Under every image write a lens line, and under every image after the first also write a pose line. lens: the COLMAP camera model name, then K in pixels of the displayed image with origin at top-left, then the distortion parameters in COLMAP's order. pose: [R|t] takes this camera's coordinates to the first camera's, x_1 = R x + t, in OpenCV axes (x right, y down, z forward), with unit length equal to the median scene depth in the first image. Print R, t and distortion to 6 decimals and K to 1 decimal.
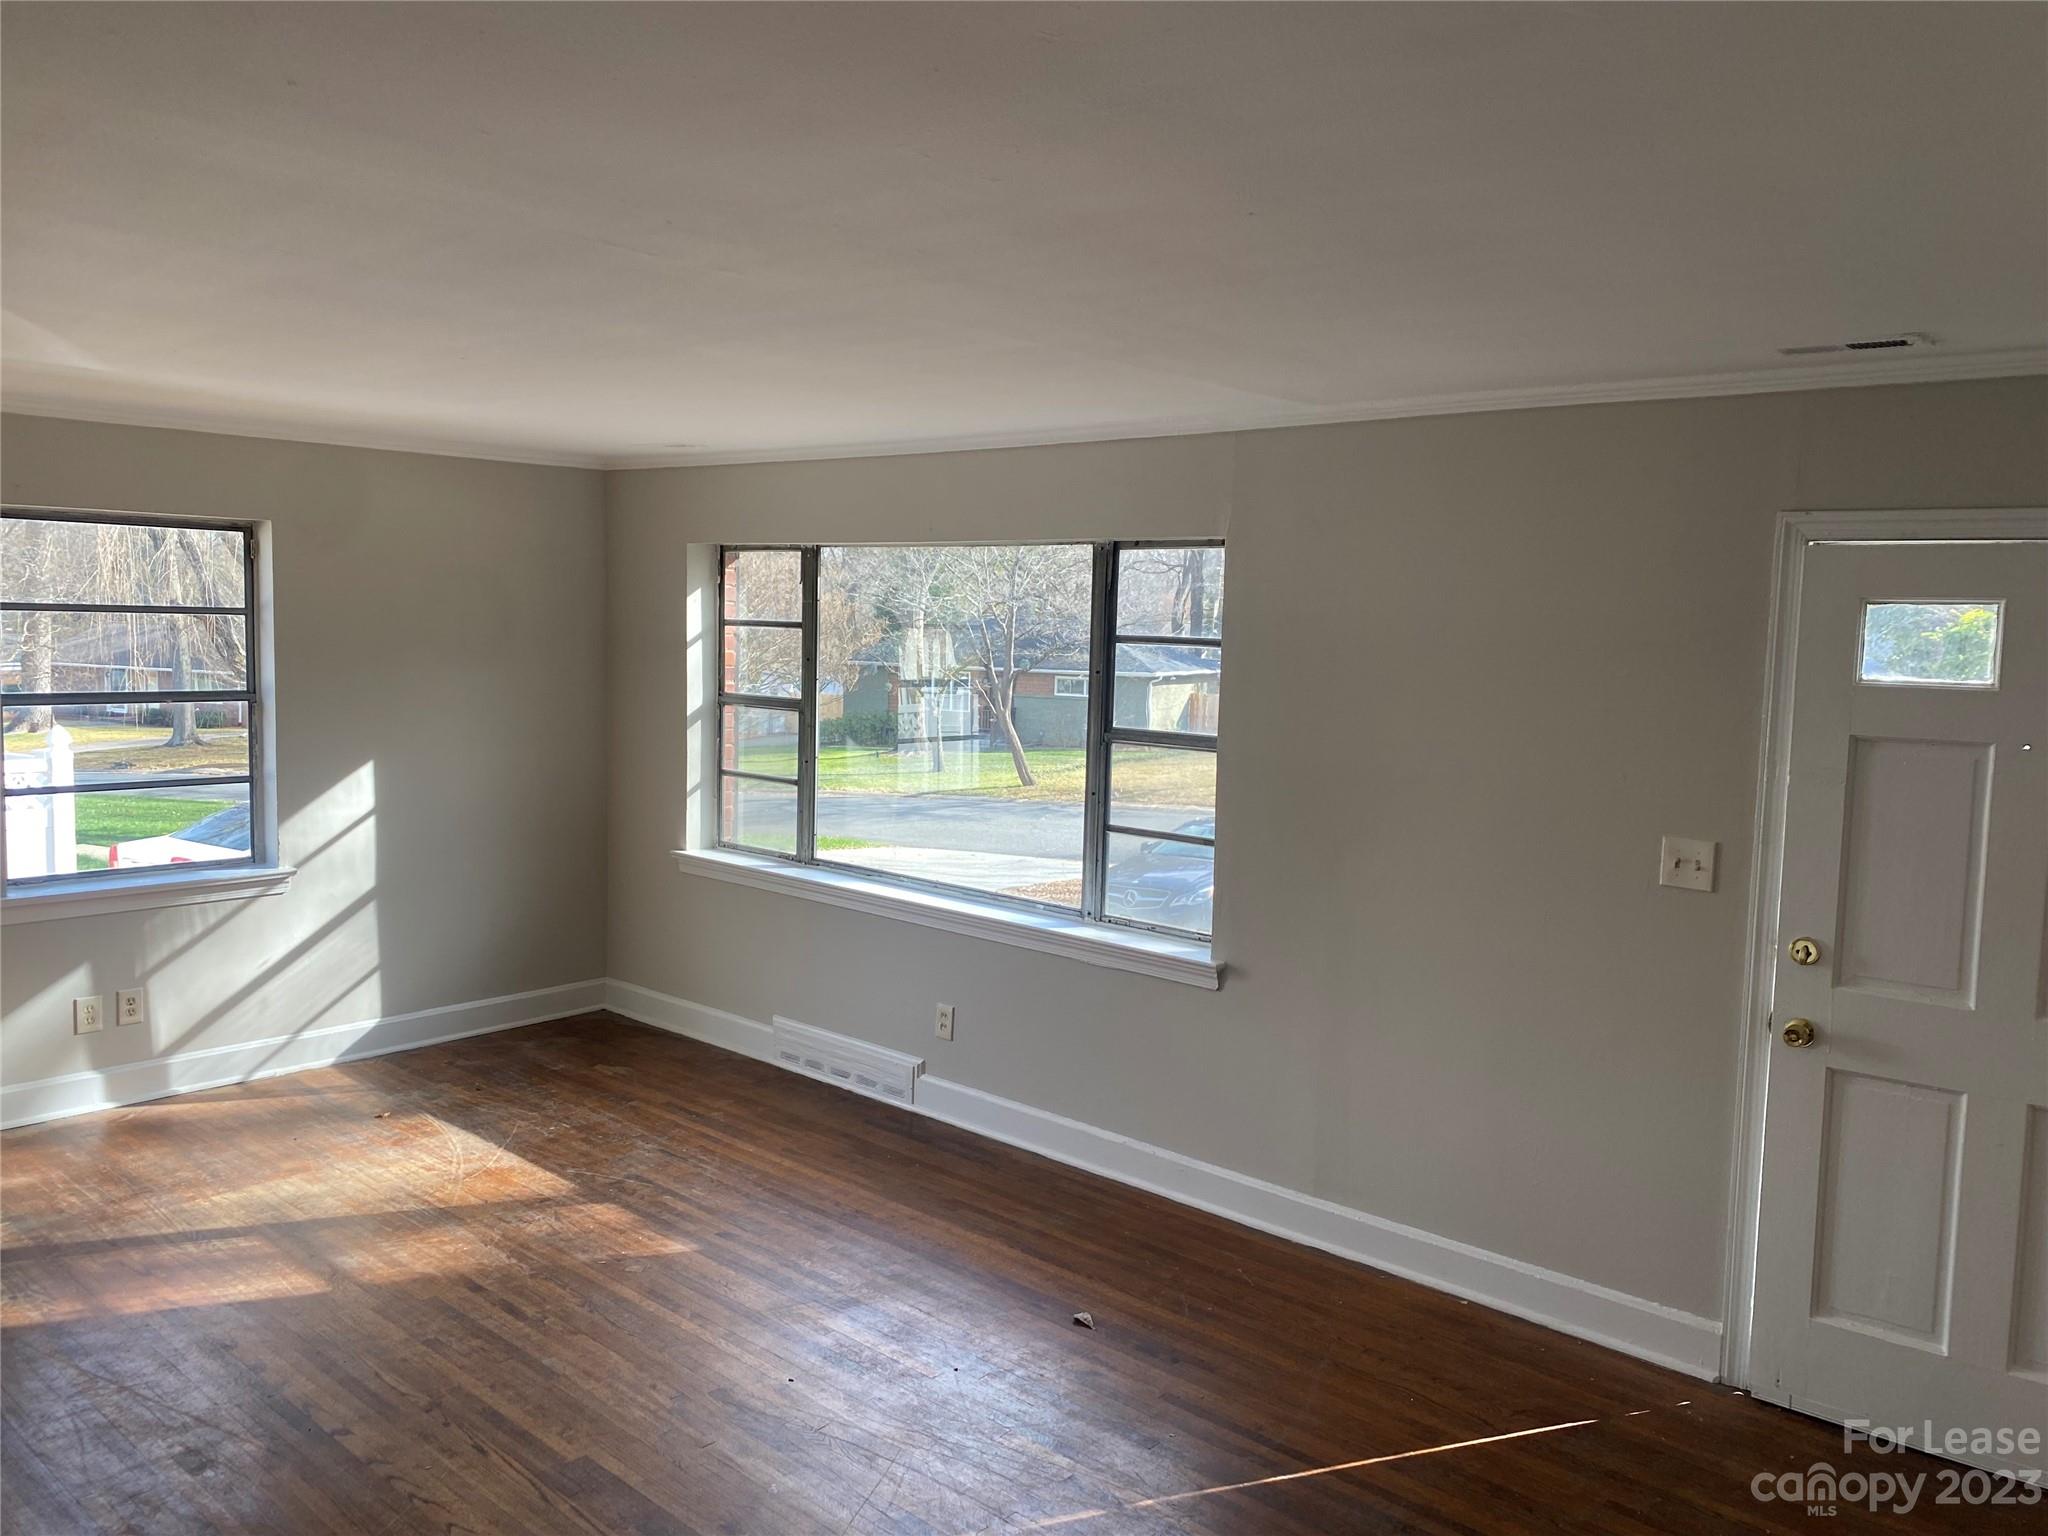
lens RADIAL K [[1576.2, 0, 1024.9], [0, 1576.2, 764.6], [0, 0, 1]] dist [0.014462, 0.004757]
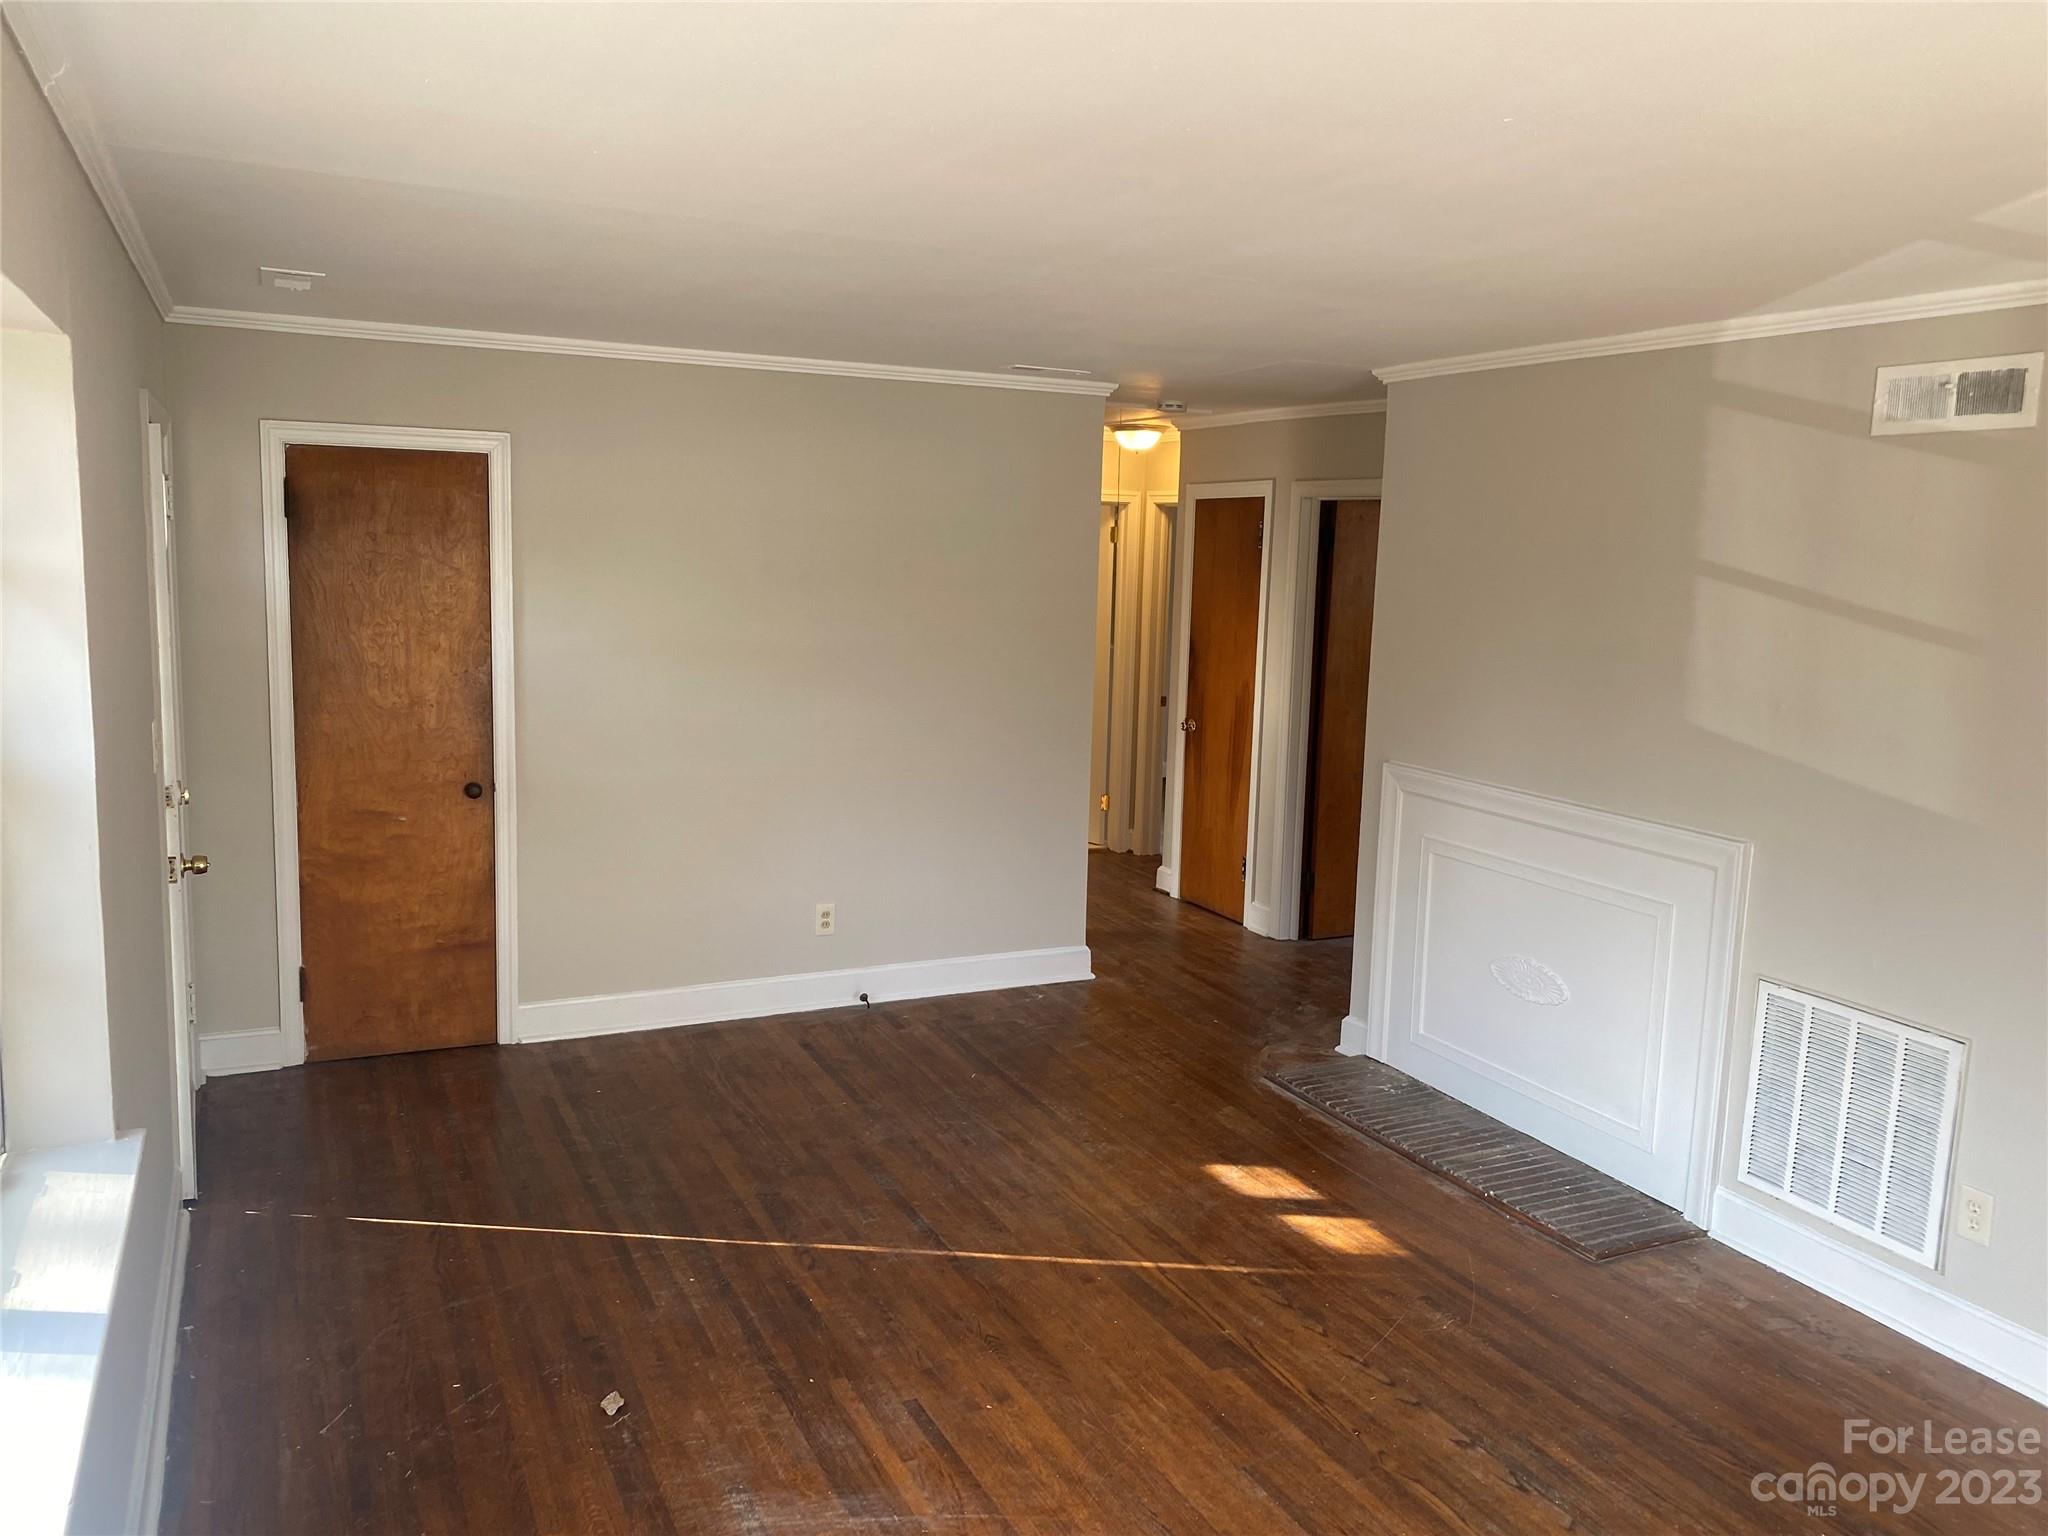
lens RADIAL K [[1576.2, 0, 1024.1], [0, 1576.2, 768.9], [0, 0, 1]] dist [0.014462, 0.004757]
pose [[-0.923377, -0.114542, 0.366409, -0.481741], [-0.022345, 0.968869, 0.246565, -0.190701], [-0.383244, 0.219485, -0.897190, 1.830460]]
